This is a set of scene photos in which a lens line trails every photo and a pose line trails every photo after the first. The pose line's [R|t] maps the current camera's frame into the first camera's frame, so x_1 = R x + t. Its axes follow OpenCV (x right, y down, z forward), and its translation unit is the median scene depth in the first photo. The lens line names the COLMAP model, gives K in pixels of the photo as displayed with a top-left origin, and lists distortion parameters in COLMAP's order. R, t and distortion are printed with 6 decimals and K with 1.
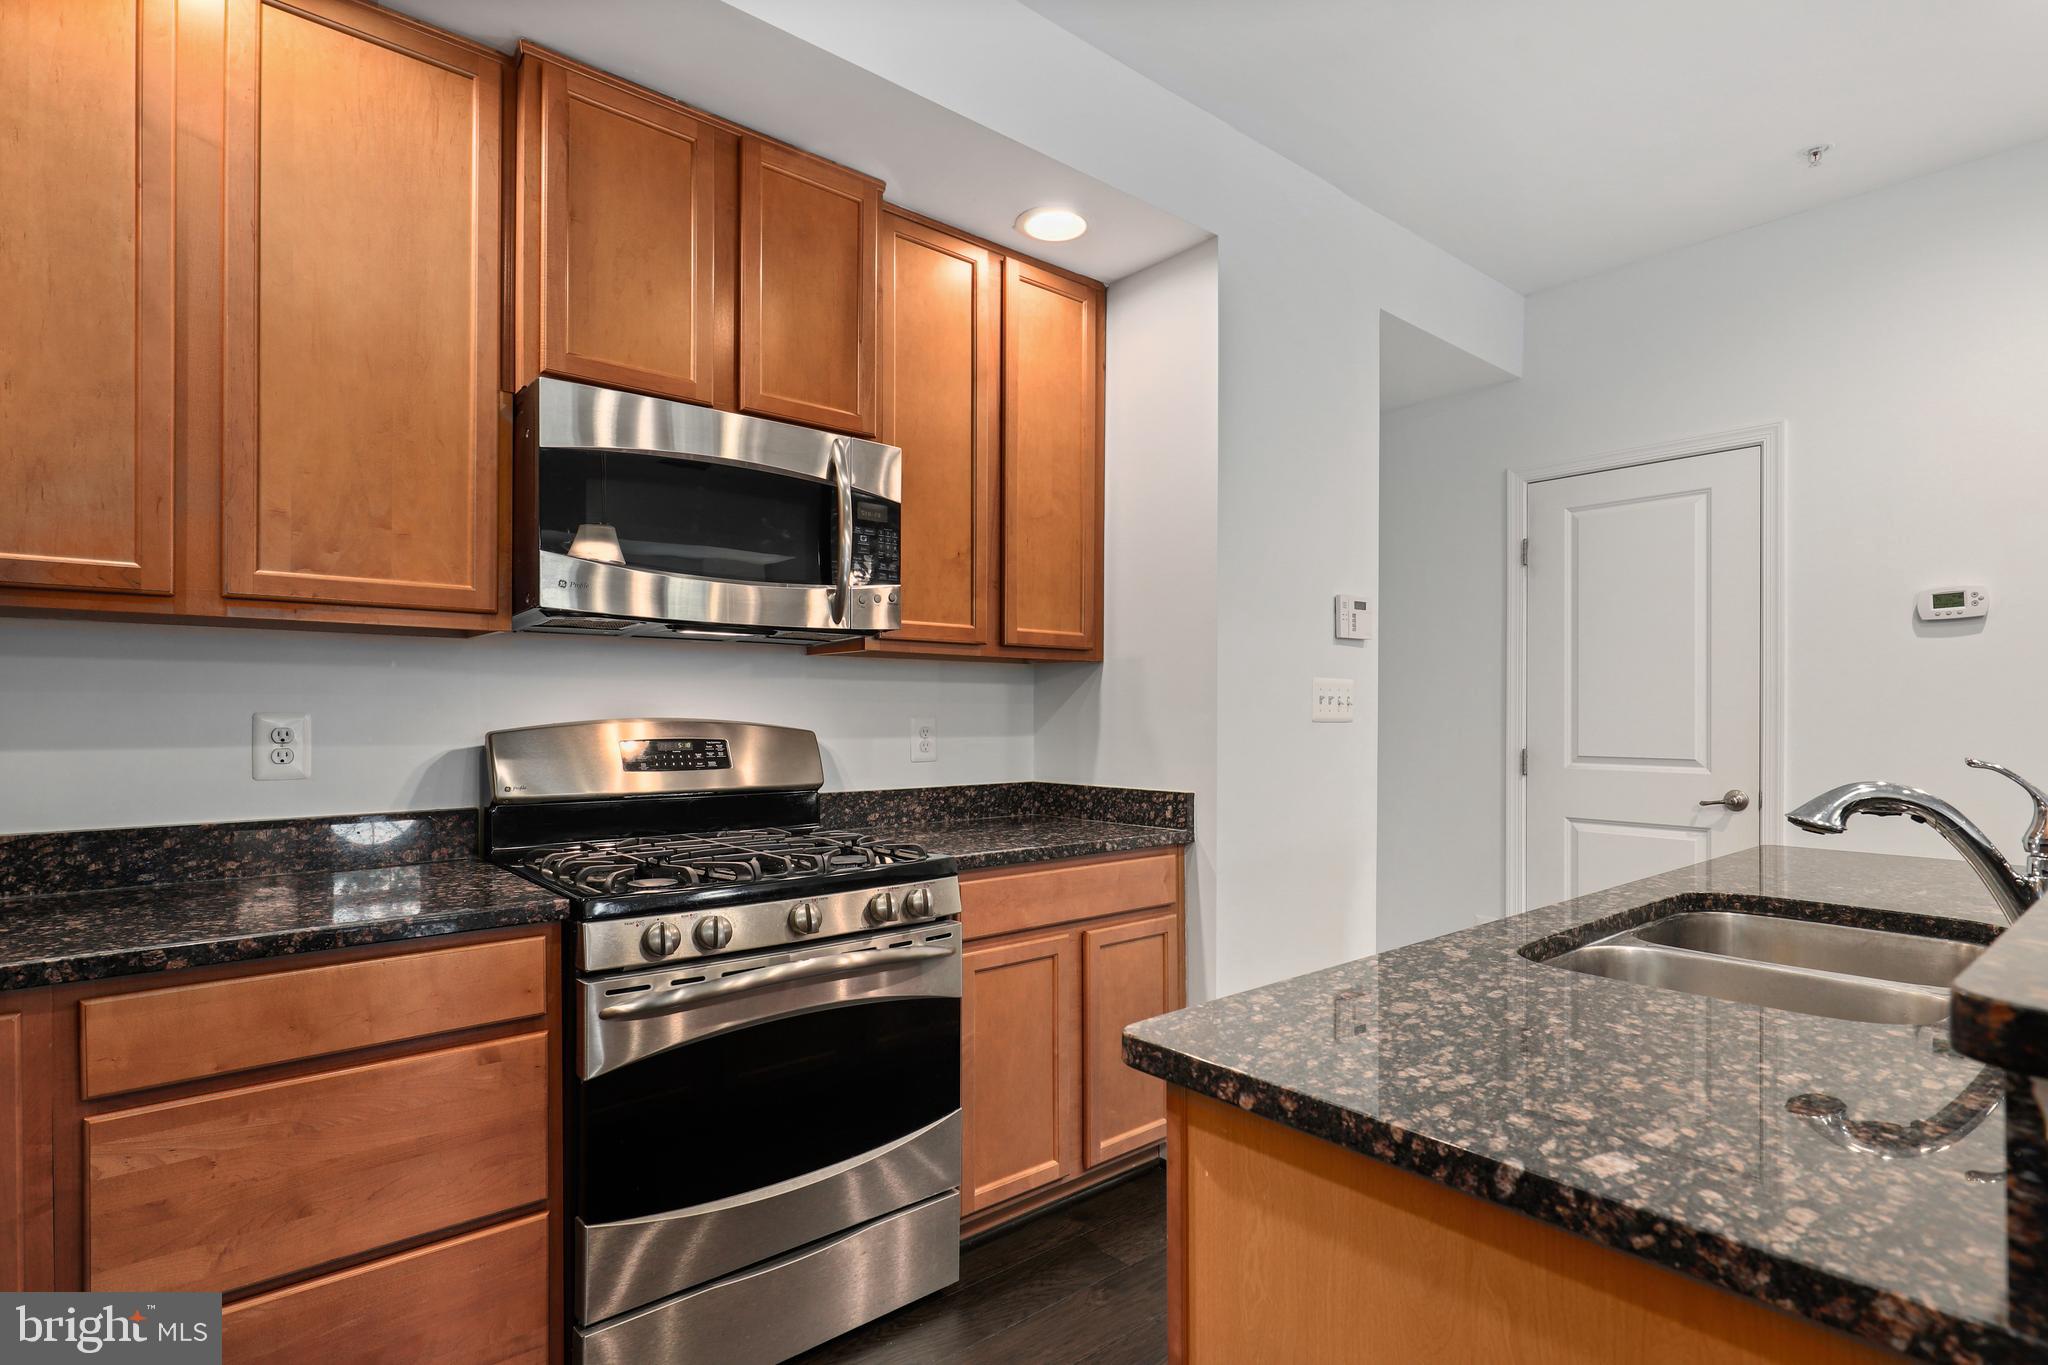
lens RADIAL K [[1021.0, 0, 1021.2], [0, 1021.0, 714.4], [0, 0, 1]] dist [-0.002445, -0.000084]
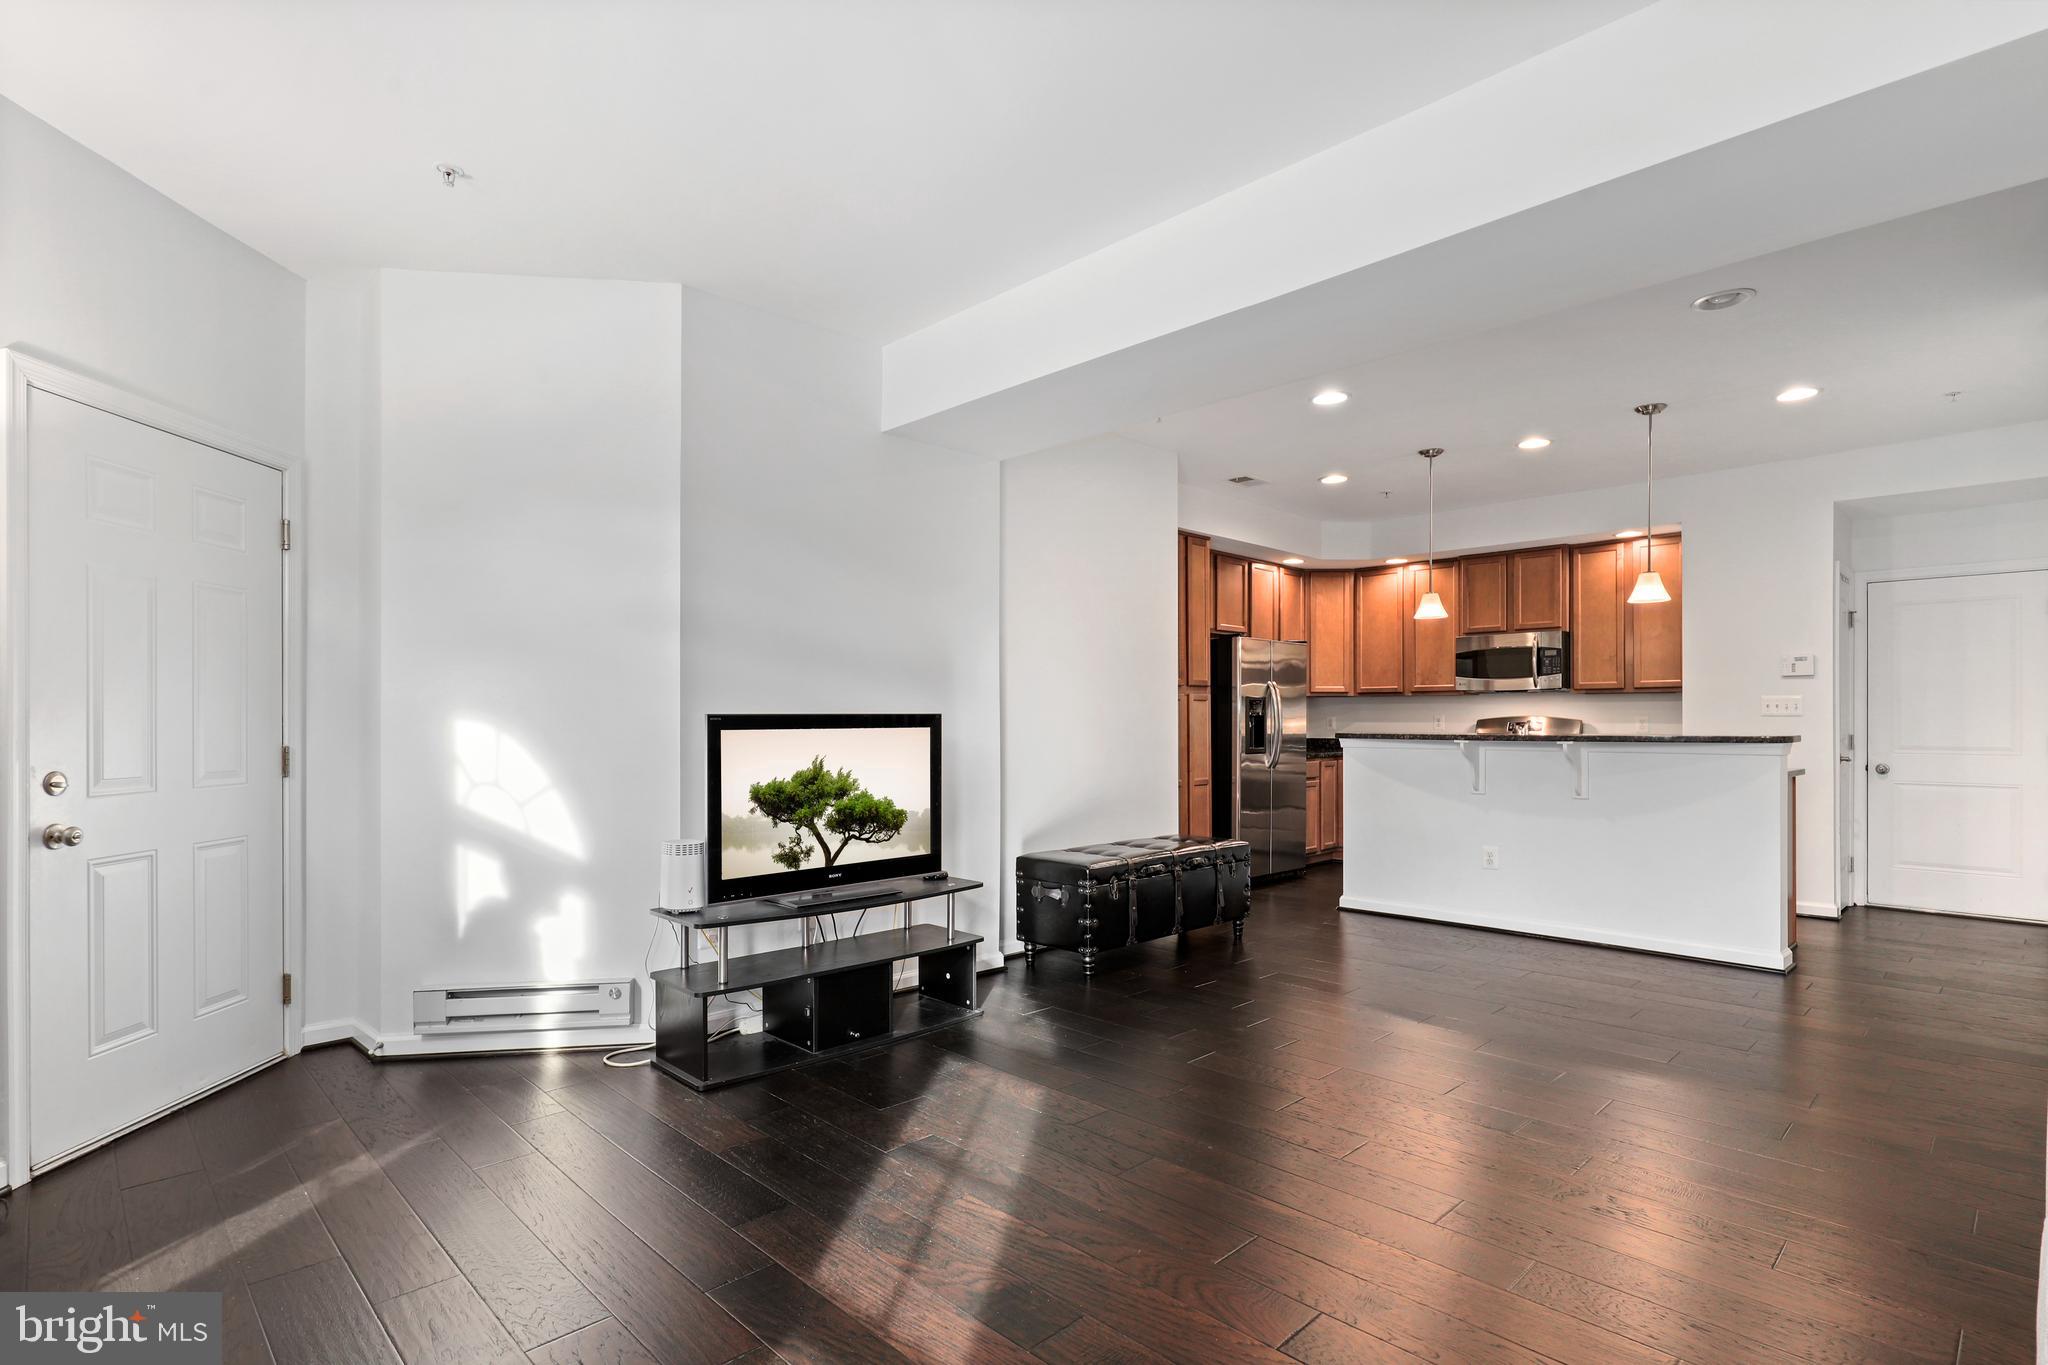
lens RADIAL K [[1021.0, 0, 1021.2], [0, 1021.0, 714.4], [0, 0, 1]] dist [-0.002445, -0.000084]
pose [[0.064009, -0.009532, -0.997904, 2.410541], [-0.005795, 0.999934, -0.009924, 0.034992], [0.997933, 0.006418, 0.063949, -0.726489]]
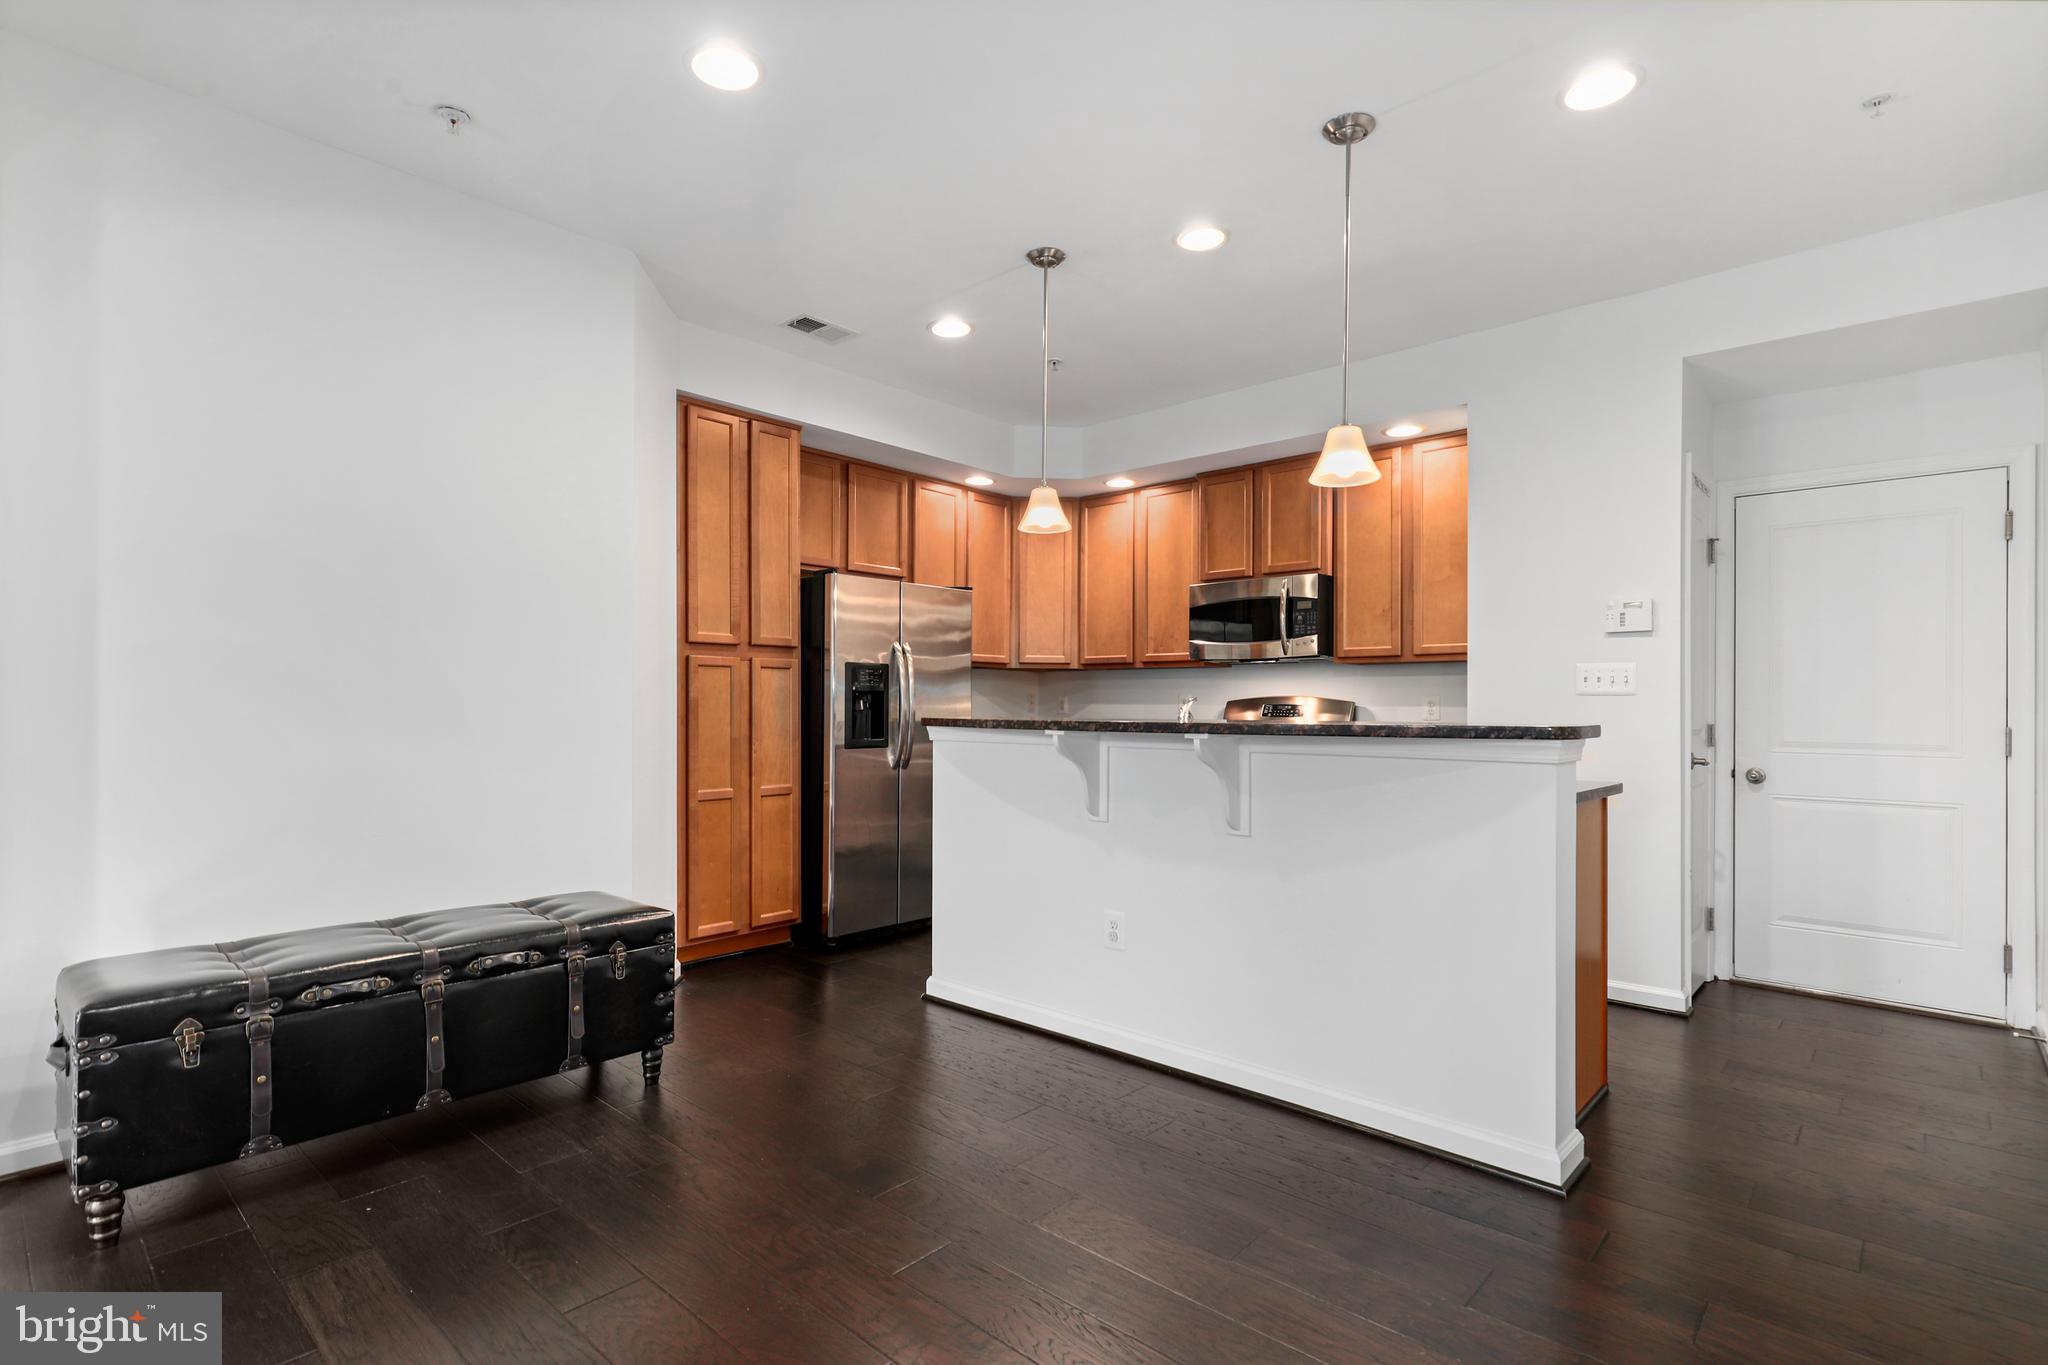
lens RADIAL K [[997.0, 0, 1025.4], [0, 997.0, 698.3], [0, 0, 1]] dist [0.003167, 0.000427]
pose [[0.126243, -0.011926, -0.991928, 1.597463], [-0.010580, 0.999855, -0.013367, 0.039155], [0.991943, 0.012182, 0.126098, 0.074770]]
